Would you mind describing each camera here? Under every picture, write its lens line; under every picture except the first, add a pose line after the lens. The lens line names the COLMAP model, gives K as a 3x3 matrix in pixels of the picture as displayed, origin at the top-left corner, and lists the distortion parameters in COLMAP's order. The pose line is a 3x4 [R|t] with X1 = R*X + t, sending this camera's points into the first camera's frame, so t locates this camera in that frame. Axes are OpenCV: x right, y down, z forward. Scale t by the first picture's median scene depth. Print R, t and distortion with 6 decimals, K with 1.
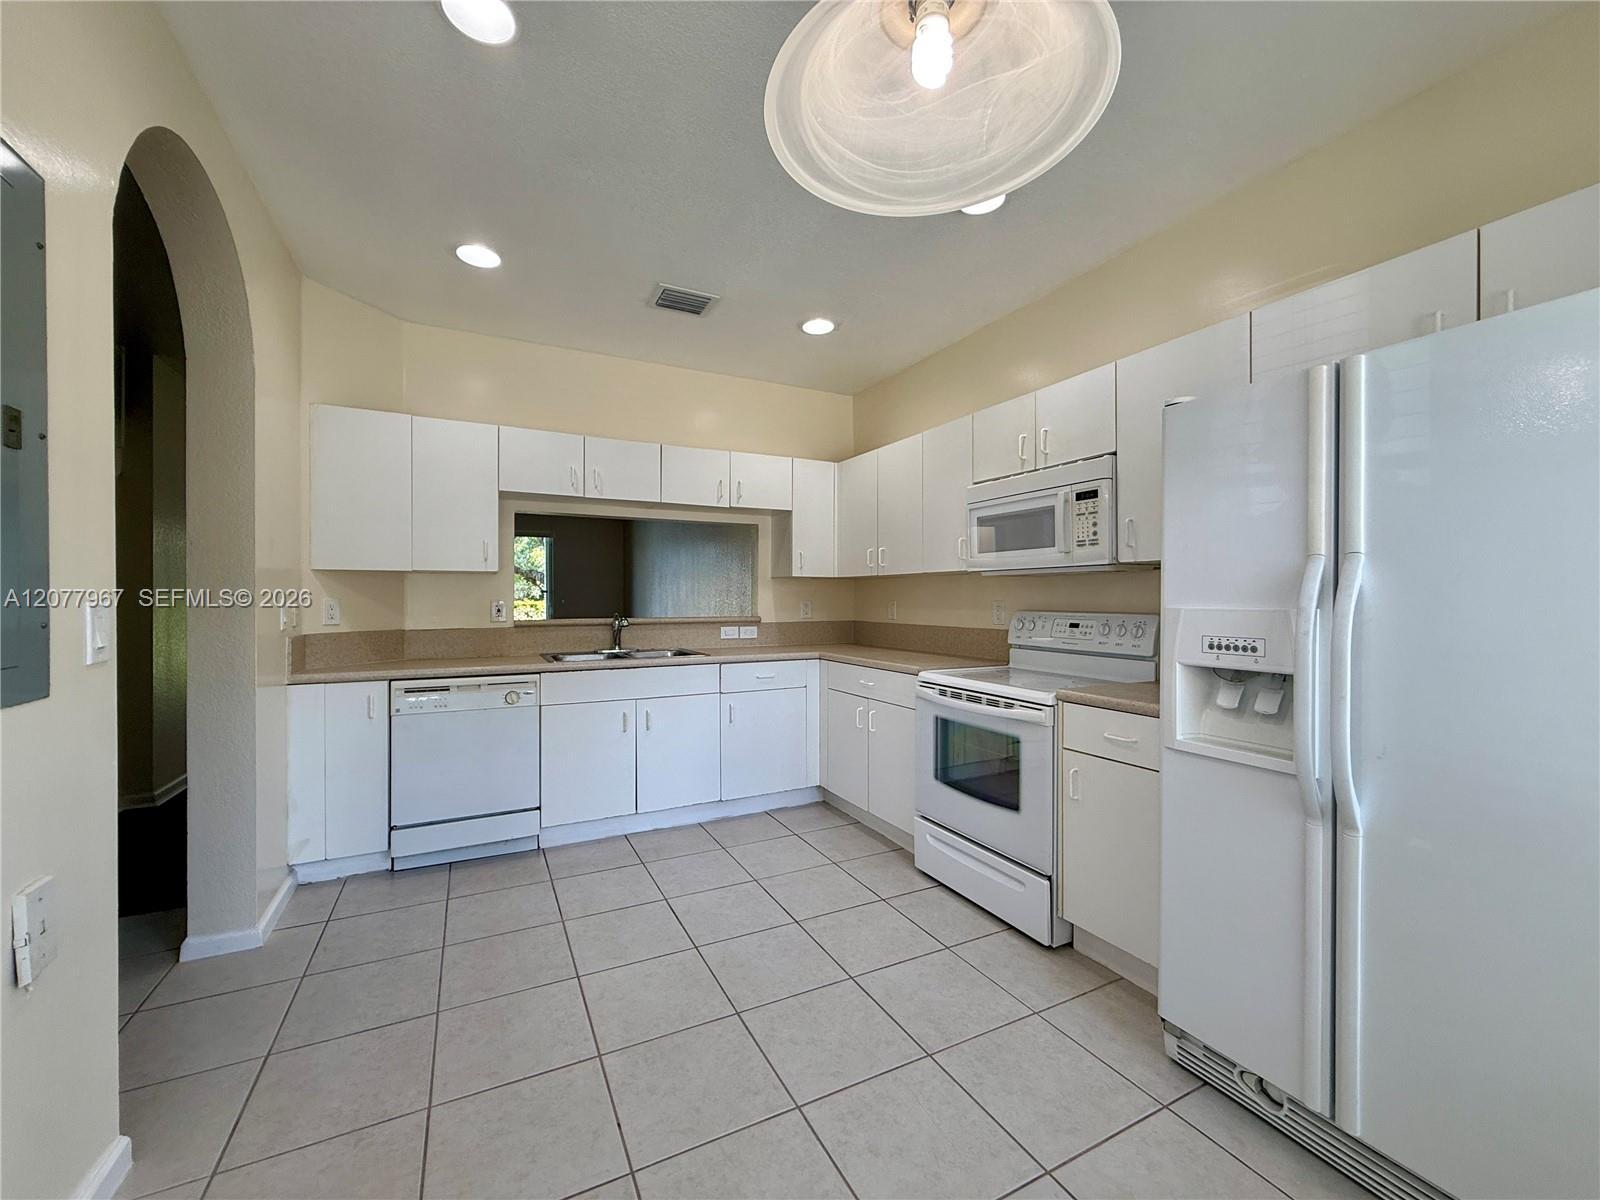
lens RADIAL K [[636.9, 0, 797.7], [0, 636.9, 600.9], [0, 0, 1]] dist [-0.000727, 0.000323]
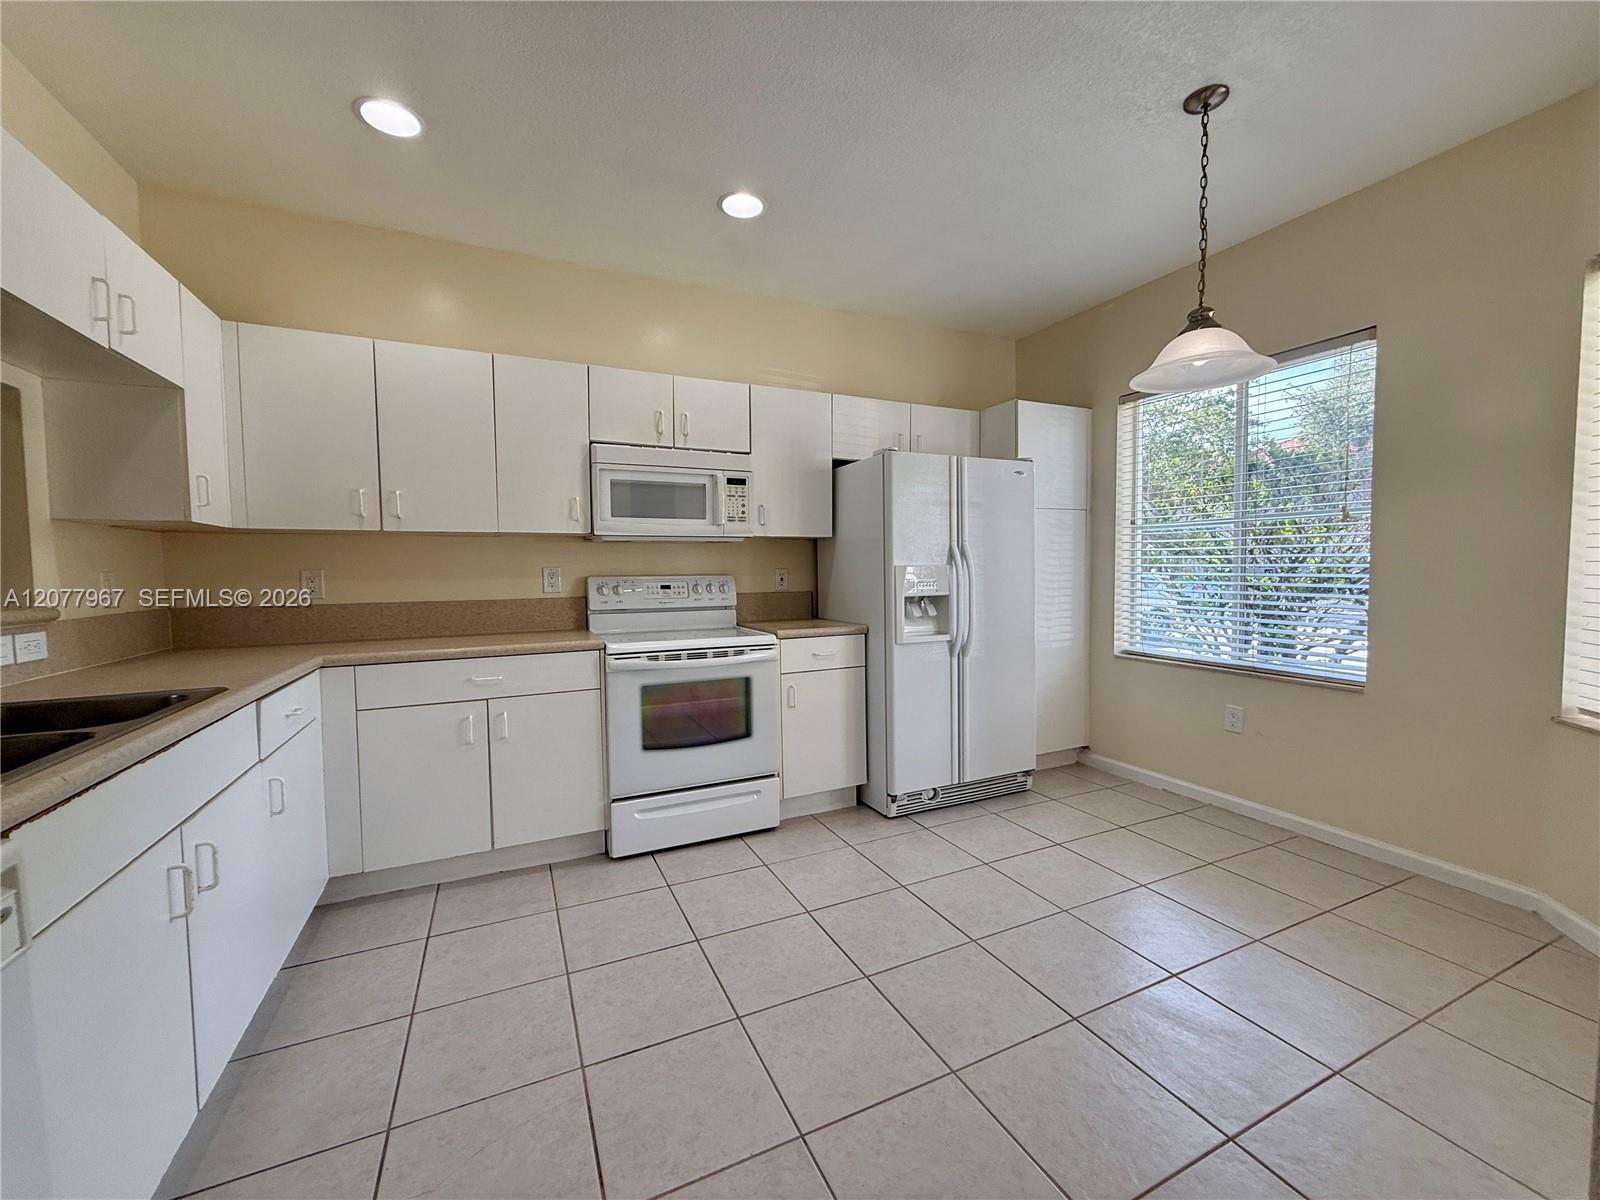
lens RADIAL K [[636.9, 0, 797.7], [0, 636.9, 600.9], [0, 0, 1]] dist [-0.000727, 0.000323]
pose [[0.035305, -0.051759, 0.998035, -0.790493], [0.015102, 0.998572, 0.051252, 0.008832], [-0.999262, 0.013263, 0.036036, 0.796460]]
